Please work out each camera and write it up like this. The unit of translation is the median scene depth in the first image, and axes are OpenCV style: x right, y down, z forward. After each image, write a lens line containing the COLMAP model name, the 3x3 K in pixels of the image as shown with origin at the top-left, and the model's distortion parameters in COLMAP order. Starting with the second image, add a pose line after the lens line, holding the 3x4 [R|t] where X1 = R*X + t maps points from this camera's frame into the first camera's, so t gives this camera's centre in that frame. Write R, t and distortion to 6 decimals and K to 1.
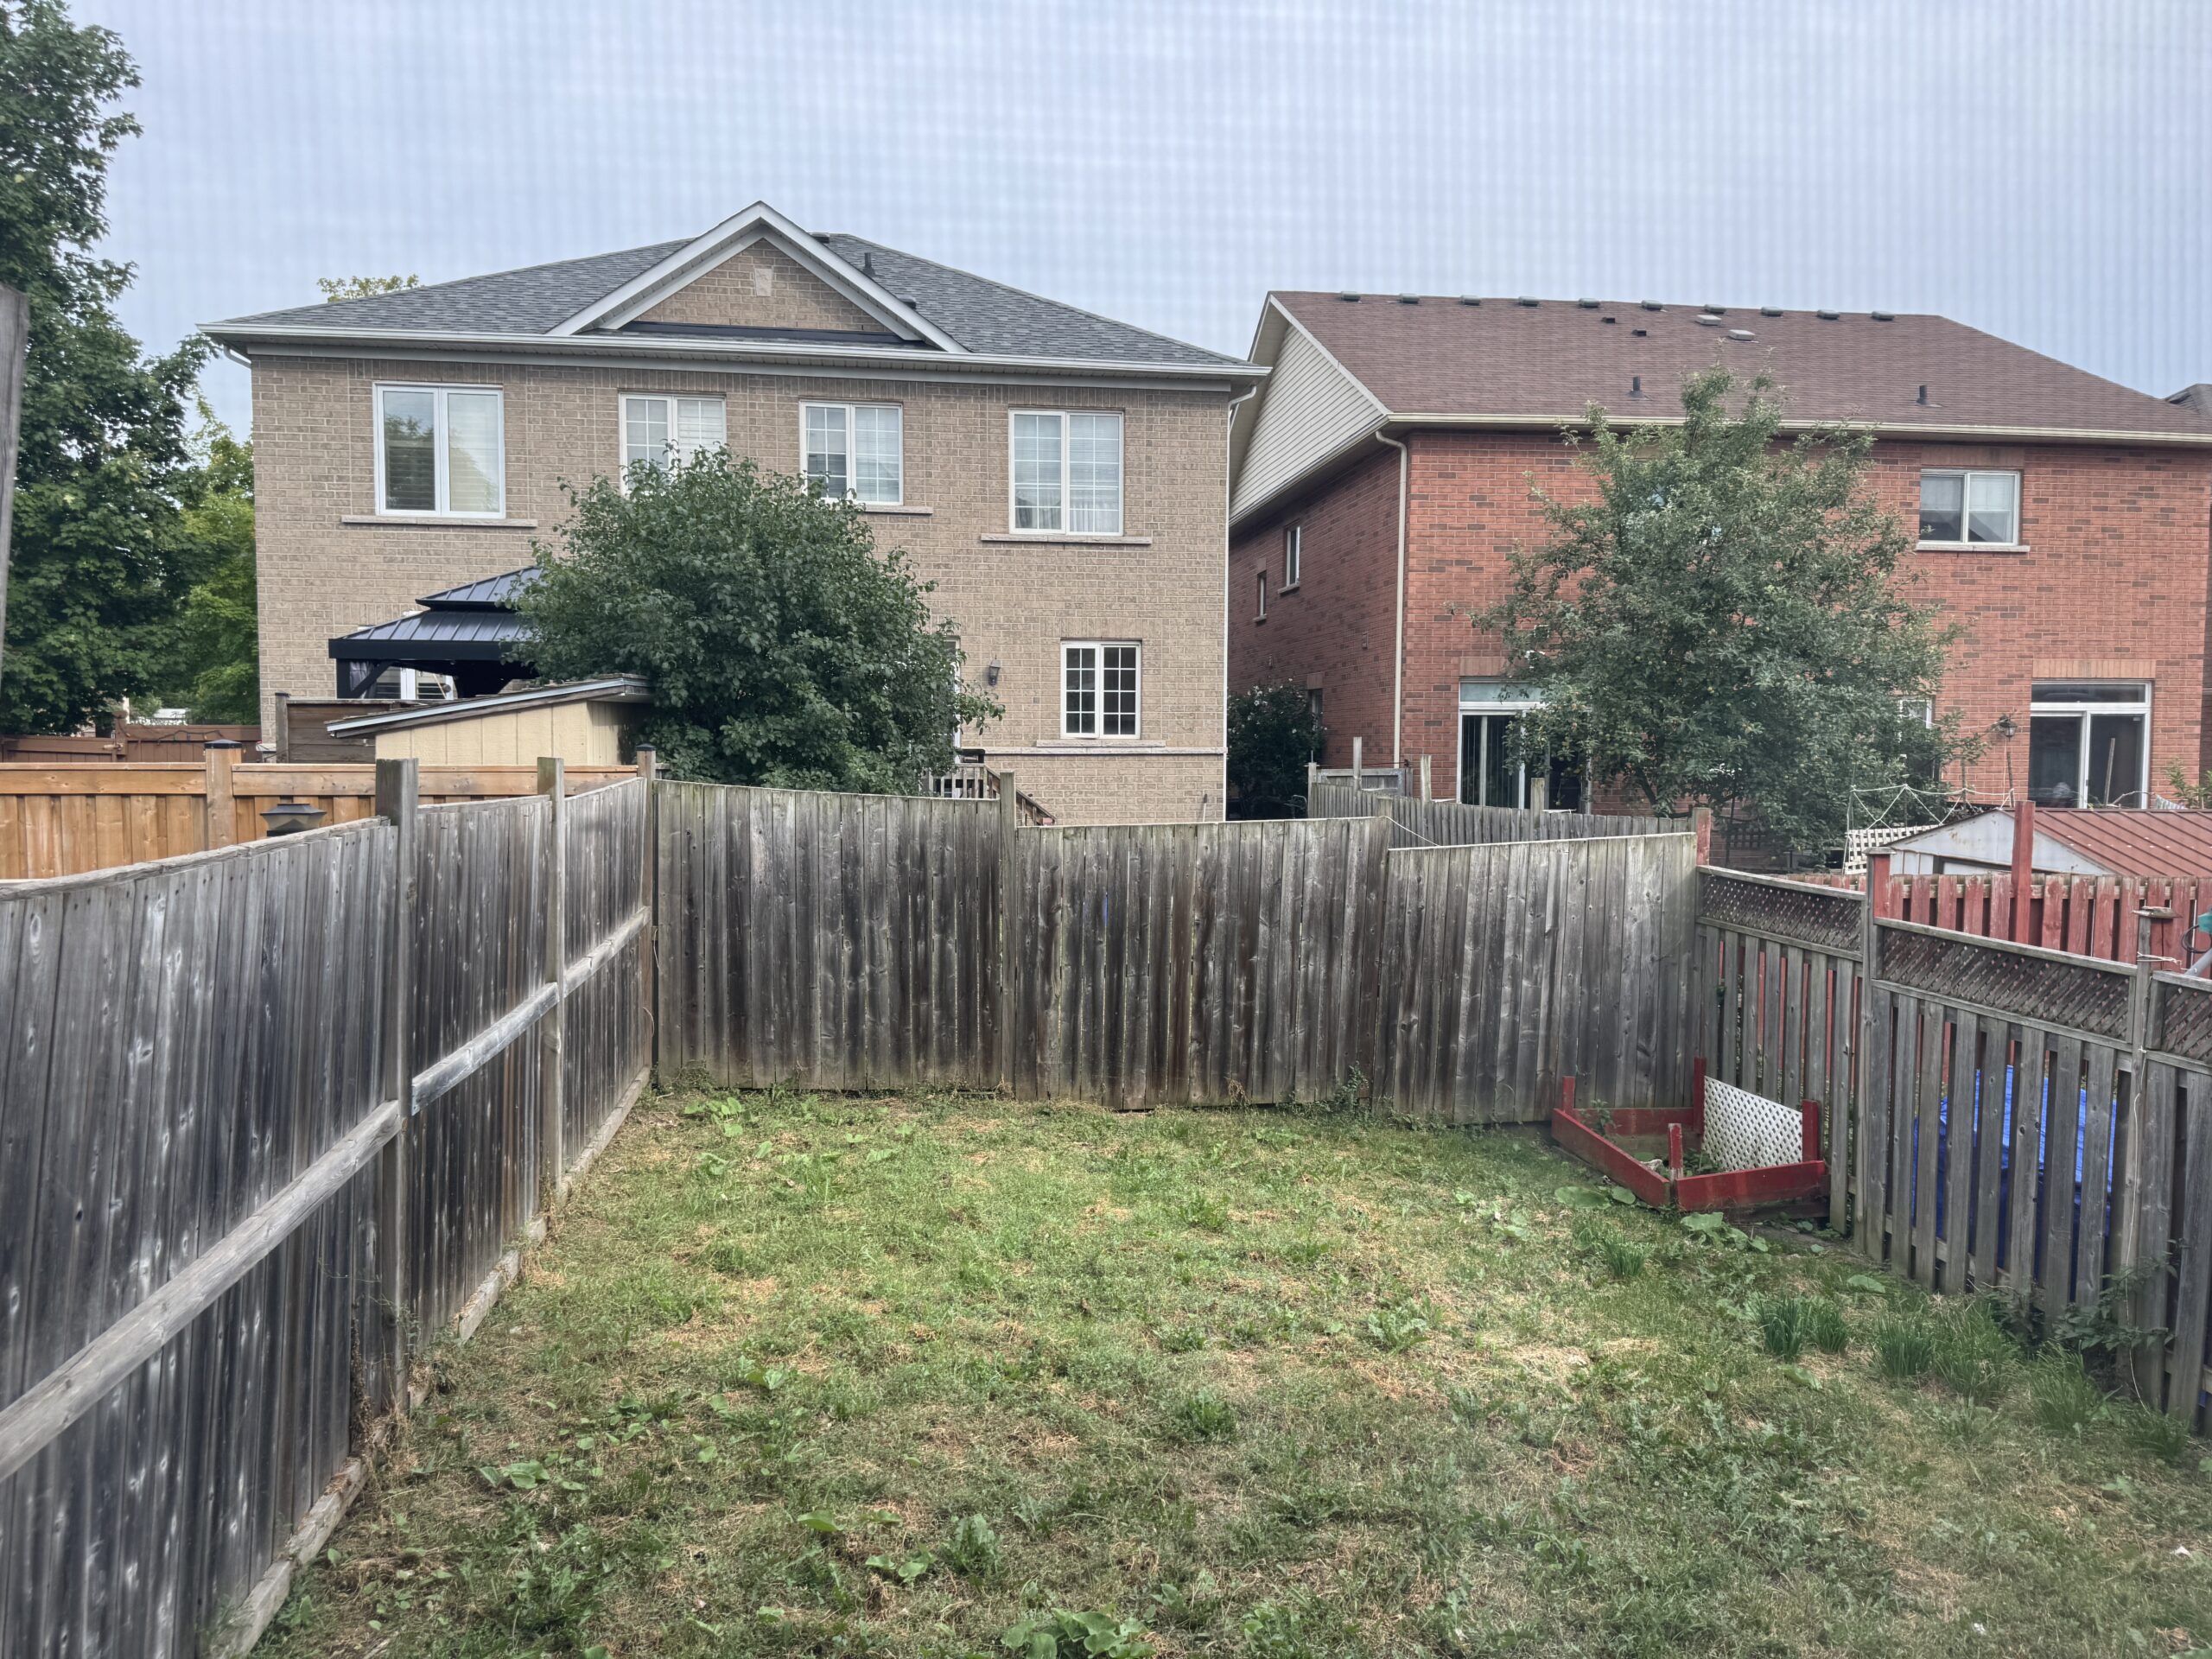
lens RADIAL K [[1554.6, 0, 1104.1], [0, 1554.6, 826.1], [0, 0, 1]] dist [0.005312, 0.001712]
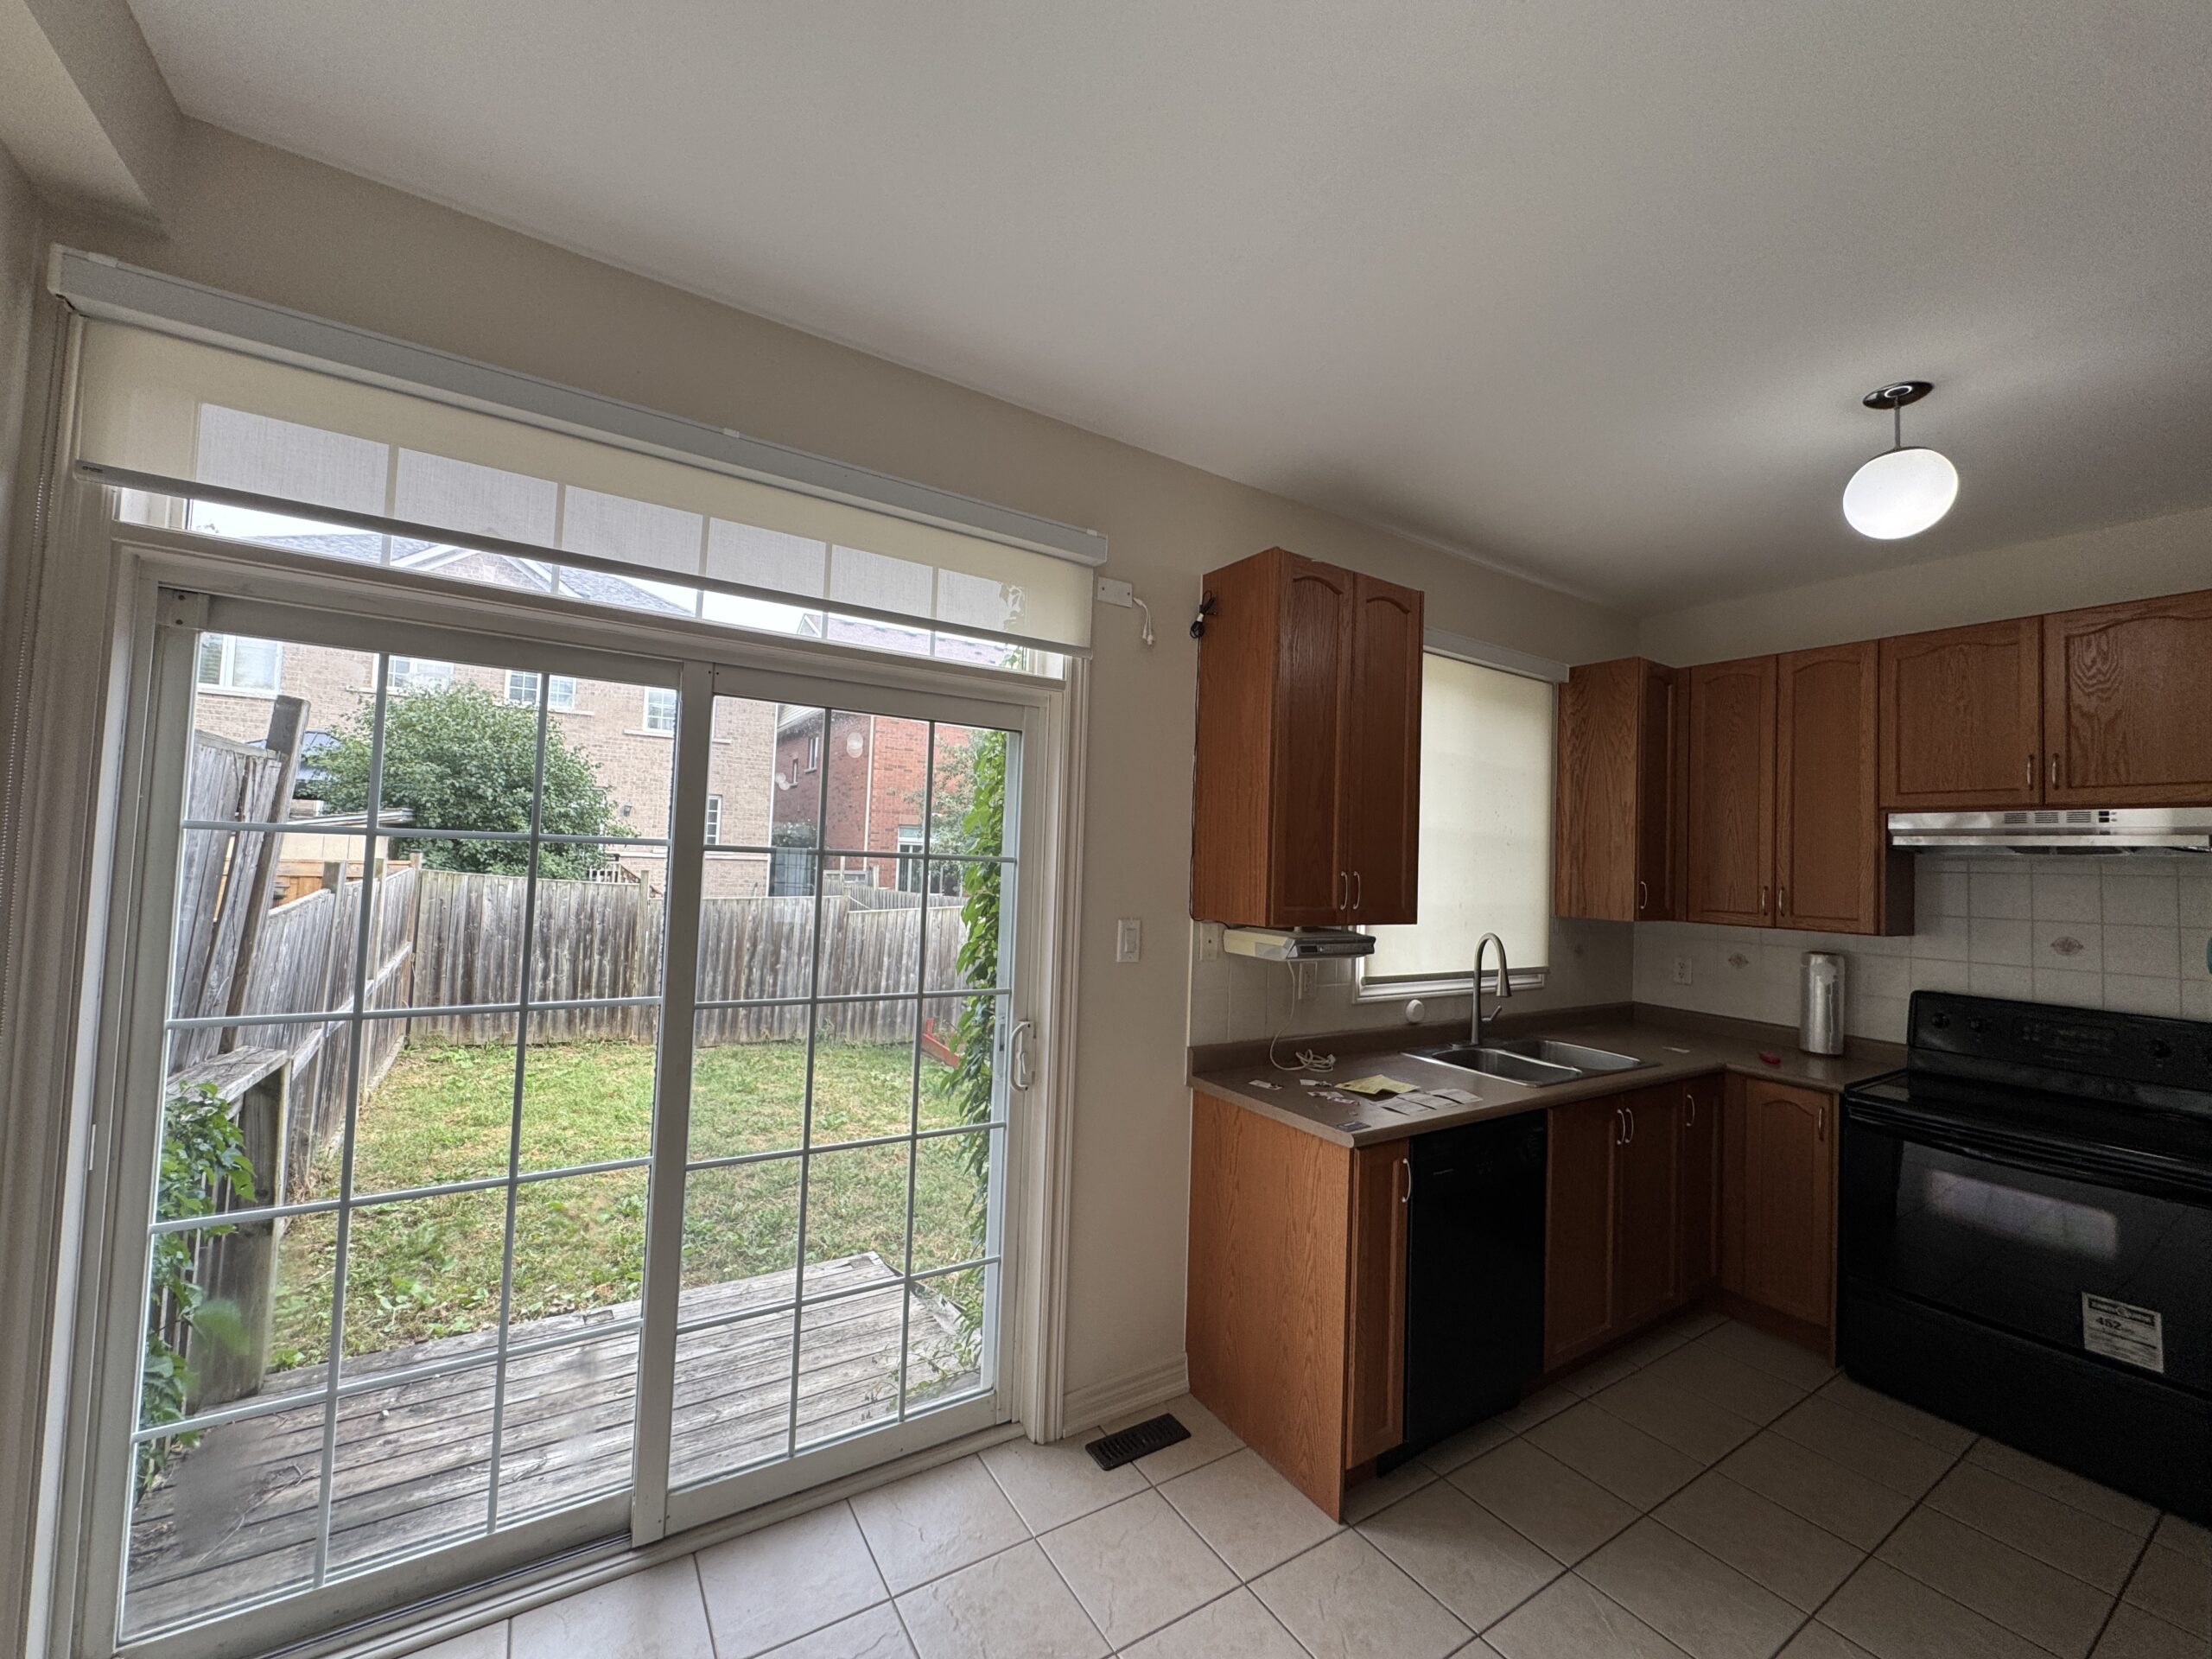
lens RADIAL K [[888.8, 0, 1094.9], [0, 888.8, 829.1], [0, 0, 1]] dist [0.013407, 0.000264]
pose [[0.910027, 0.045765, 0.412016, -0.012929], [-0.011886, 0.996360, -0.084417, 0.001127], [-0.414379, 0.071924, 0.907258, -0.231225]]
